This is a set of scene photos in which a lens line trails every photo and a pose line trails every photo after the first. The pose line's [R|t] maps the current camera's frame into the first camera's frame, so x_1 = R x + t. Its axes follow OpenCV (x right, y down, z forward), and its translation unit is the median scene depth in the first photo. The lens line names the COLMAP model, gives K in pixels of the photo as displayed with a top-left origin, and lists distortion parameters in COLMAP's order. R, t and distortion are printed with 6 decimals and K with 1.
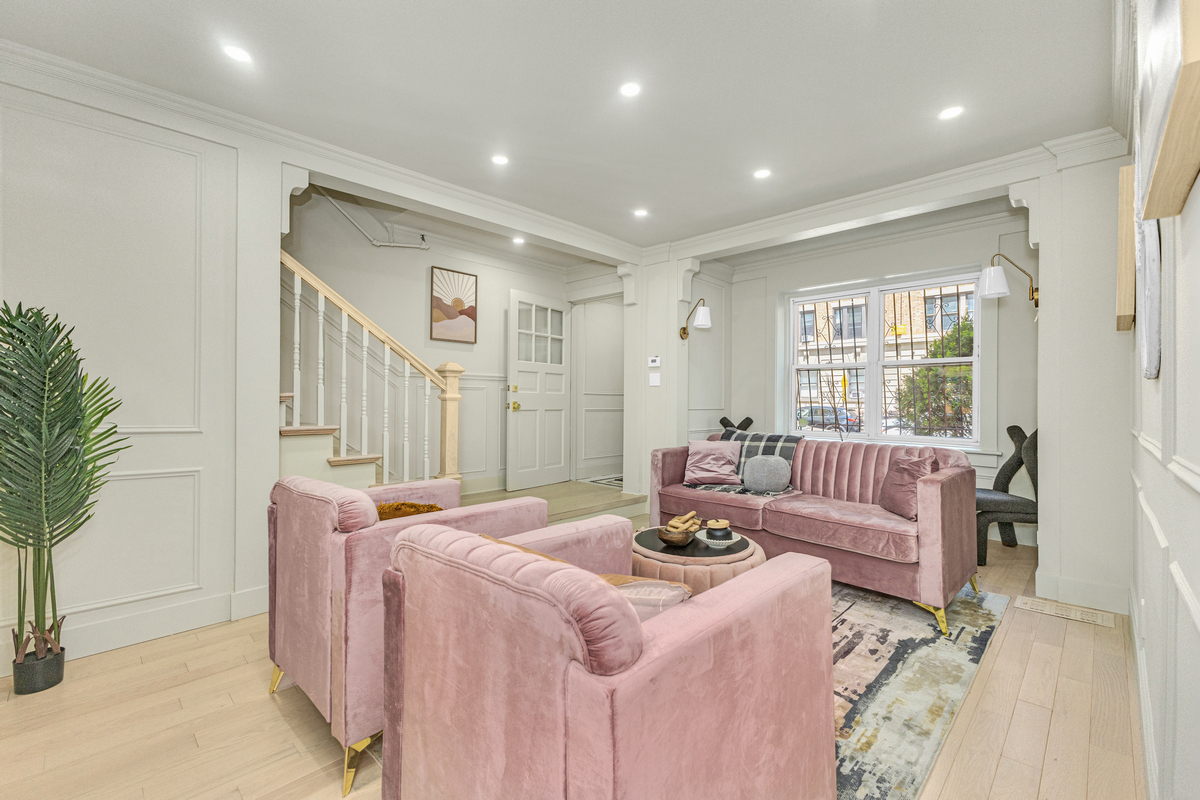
lens RADIAL K [[521.1, 0, 600.9], [0, 521.1, 402.5], [0, 0, 1]] dist [0.000754, 0.000048]
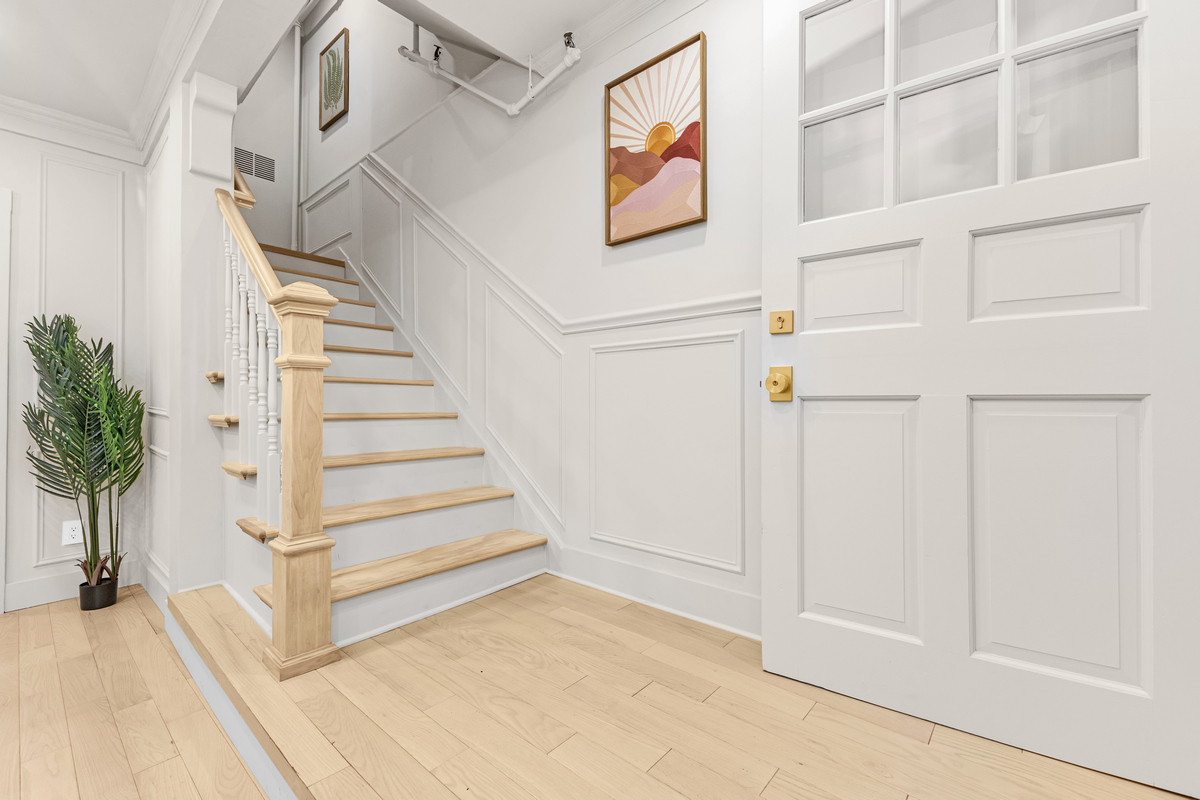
lens RADIAL K [[513.9, 0, 597.6], [0, 513.9, 398.5], [0, 0, 1]] dist [0.000911, 0.000364]
pose [[0.027420, -0.004431, -0.999614, 0.127472], [0.009218, 0.999949, -0.004179, 0.016813], [0.999581, -0.009099, 0.027460, 0.942640]]
